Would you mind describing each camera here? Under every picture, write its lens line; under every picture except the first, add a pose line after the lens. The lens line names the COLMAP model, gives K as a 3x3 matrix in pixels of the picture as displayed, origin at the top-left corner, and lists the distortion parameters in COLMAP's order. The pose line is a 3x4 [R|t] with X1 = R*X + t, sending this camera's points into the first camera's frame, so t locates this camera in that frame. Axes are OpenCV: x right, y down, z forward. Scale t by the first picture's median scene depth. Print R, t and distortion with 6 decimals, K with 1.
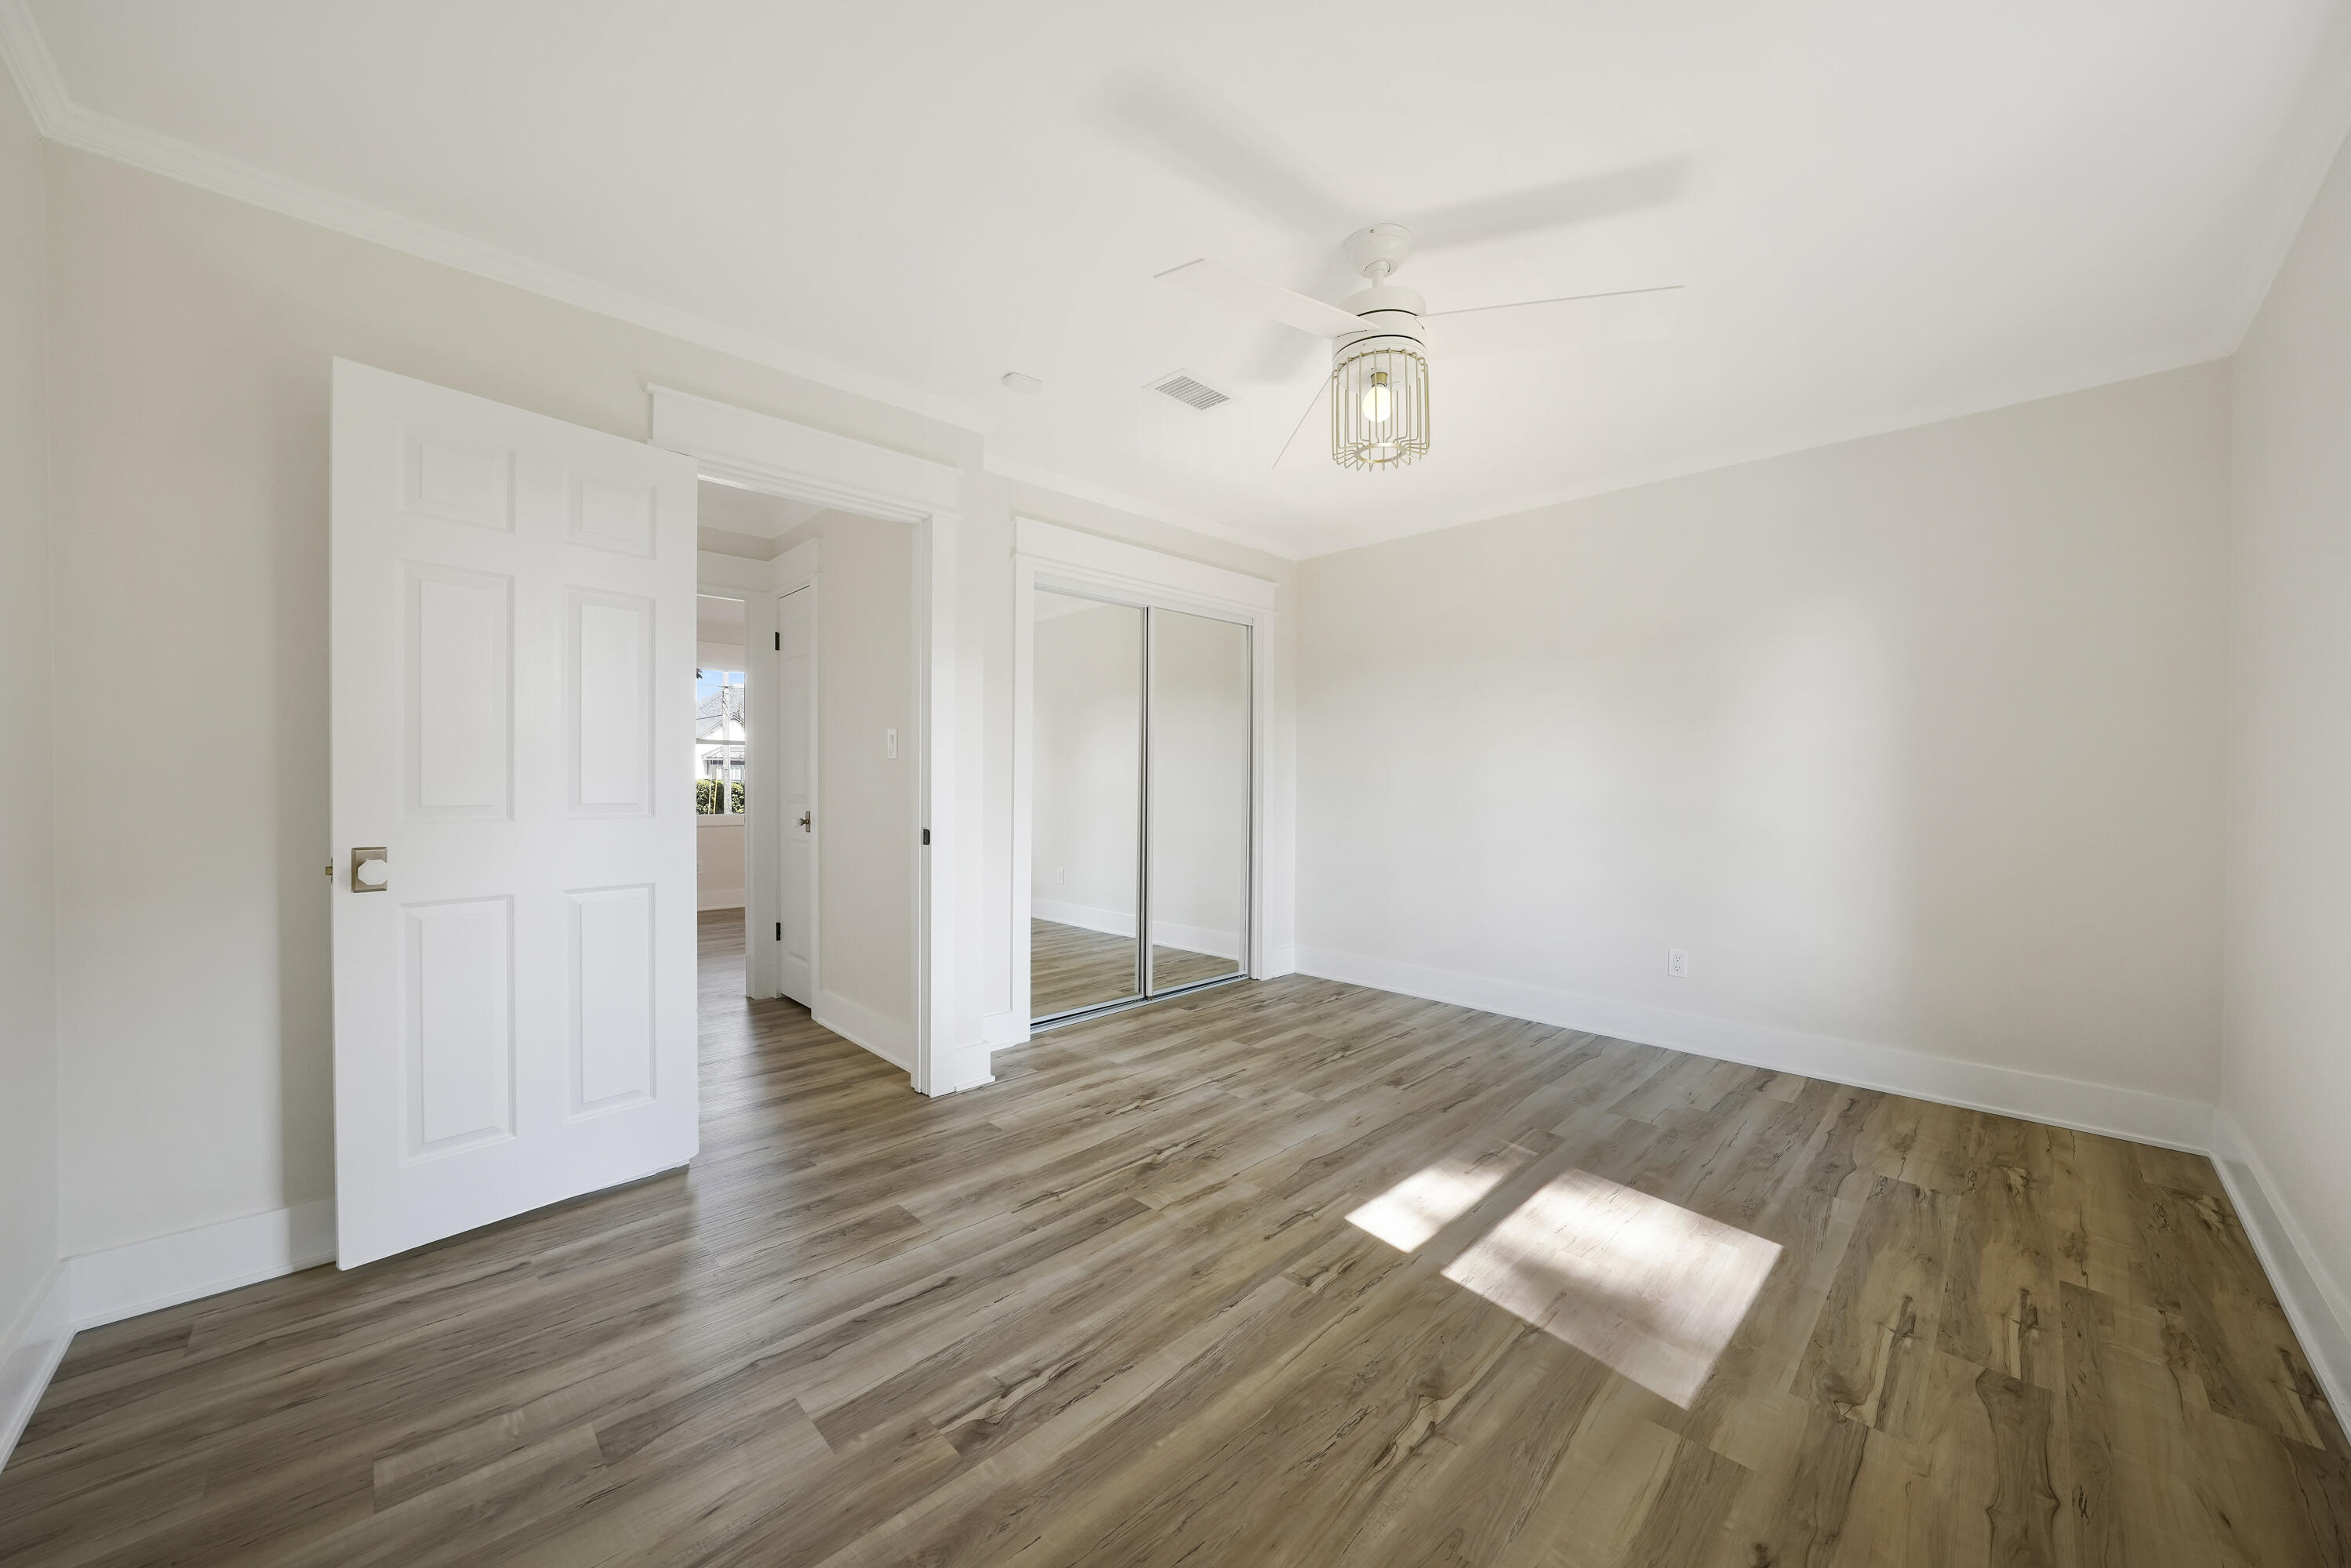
lens RADIAL K [[849.3, 0, 1173.9], [0, 849.3, 776.2], [0, 0, 1]] dist [-0.020449, 0.002902]
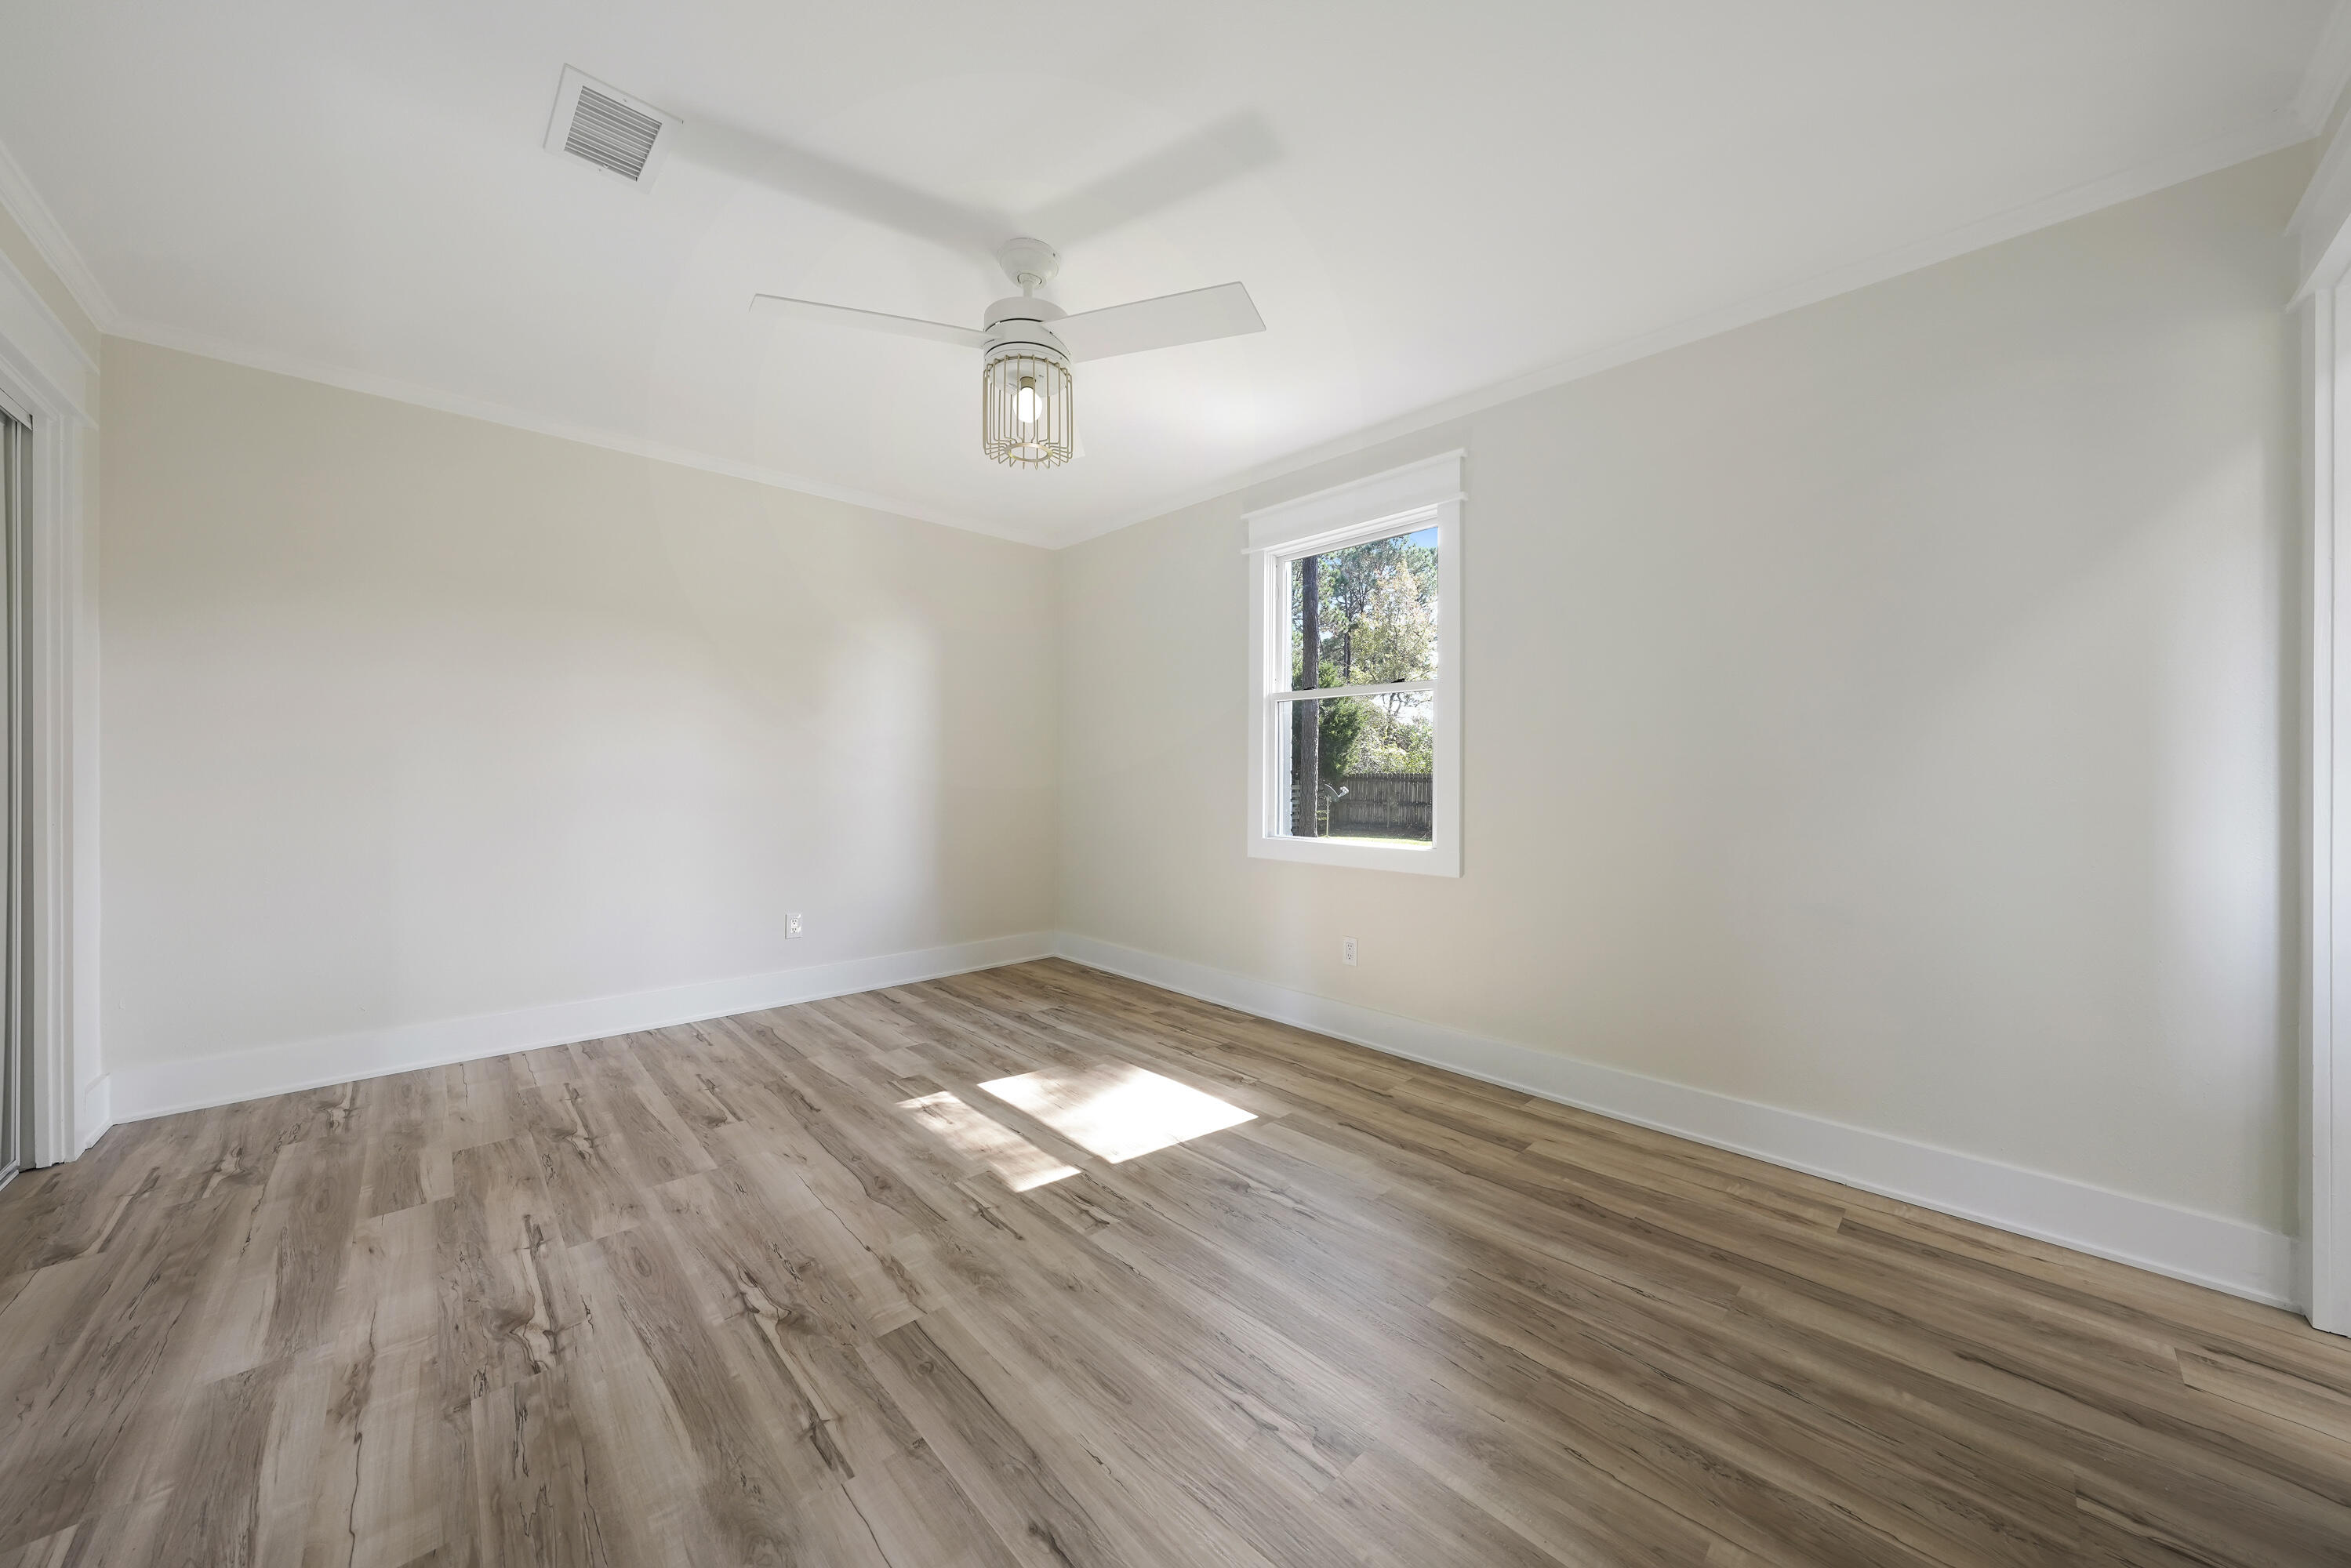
lens RADIAL K [[812.3, 0, 1173.0], [0, 812.3, 775.2], [0, 0, 1]] dist [-0.016139, 0.000966]
pose [[0.021607, -0.006526, 0.999745, -0.667315], [-0.009216, 0.999935, 0.006726, 0.013685], [-0.999724, -0.009359, 0.021545, 0.681949]]
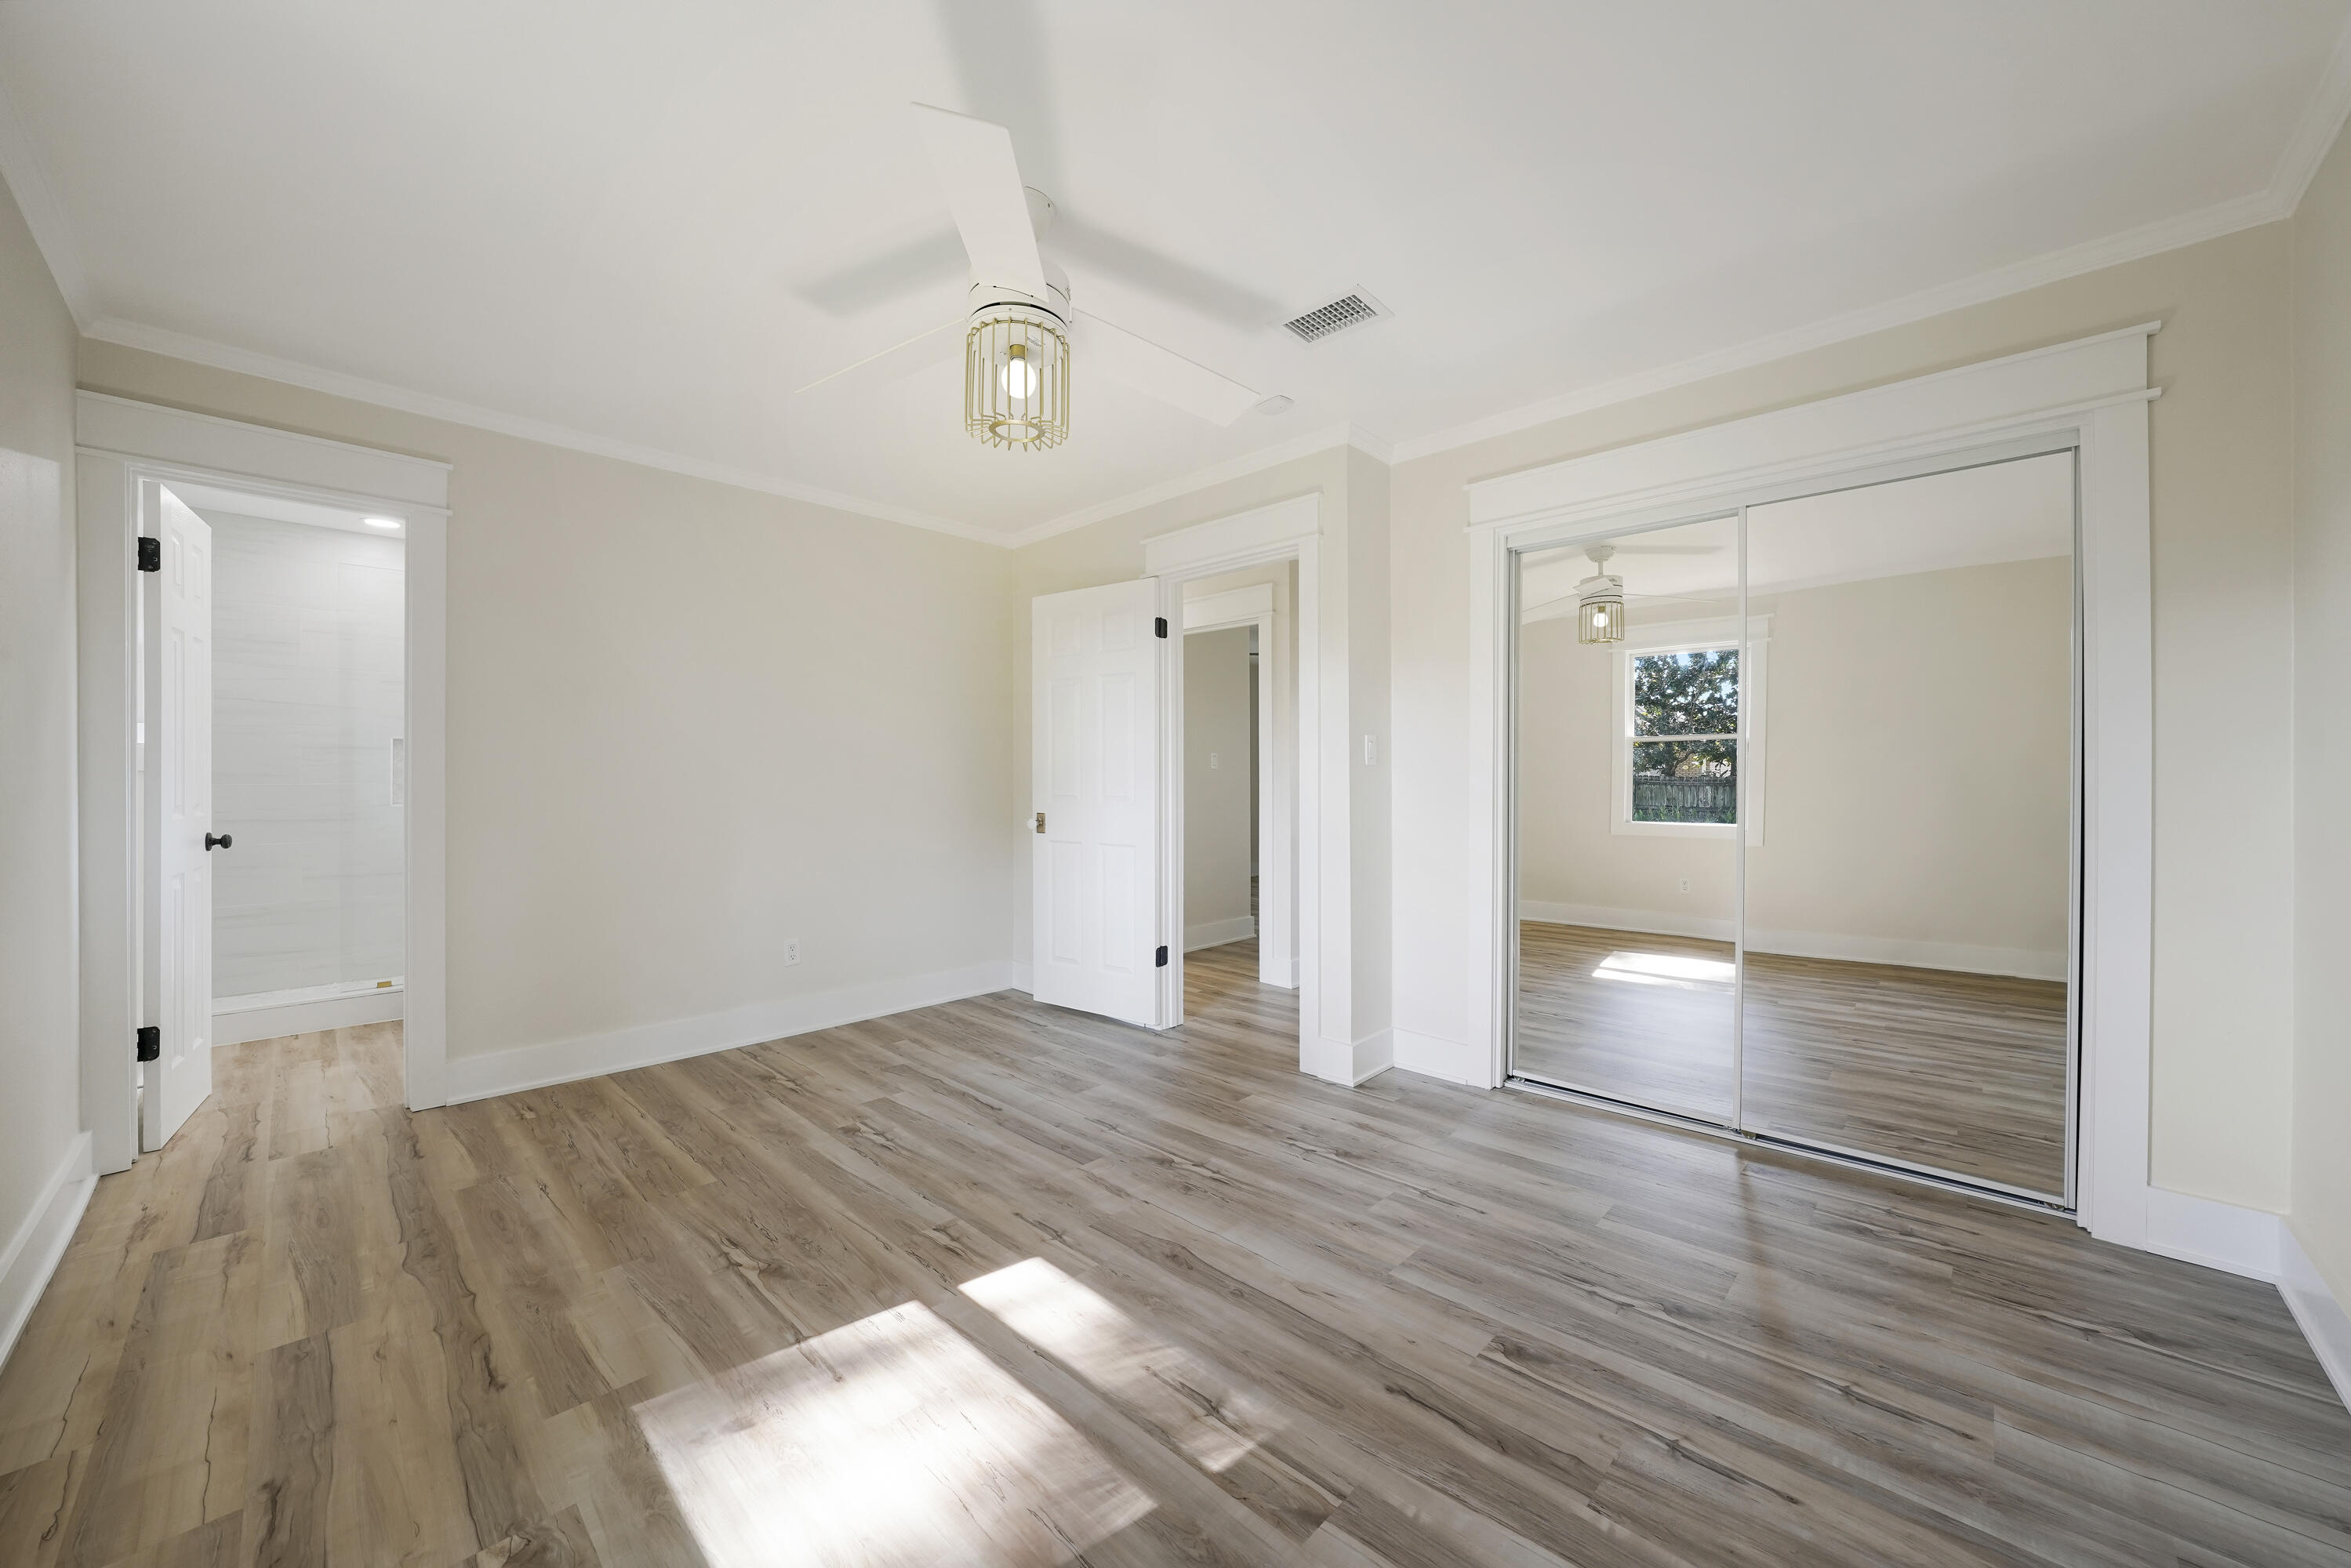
lens RADIAL K [[849.3, 0, 1192.3], [0, 849.3, 784.8], [0, 0, 1]] dist [-0.020449, 0.002902]
pose [[0.050862, 0.002299, -0.998703, 1.000178], [0.004714, 0.999986, 0.002542, -0.000324], [0.998695, -0.004837, 0.050851, 0.982096]]
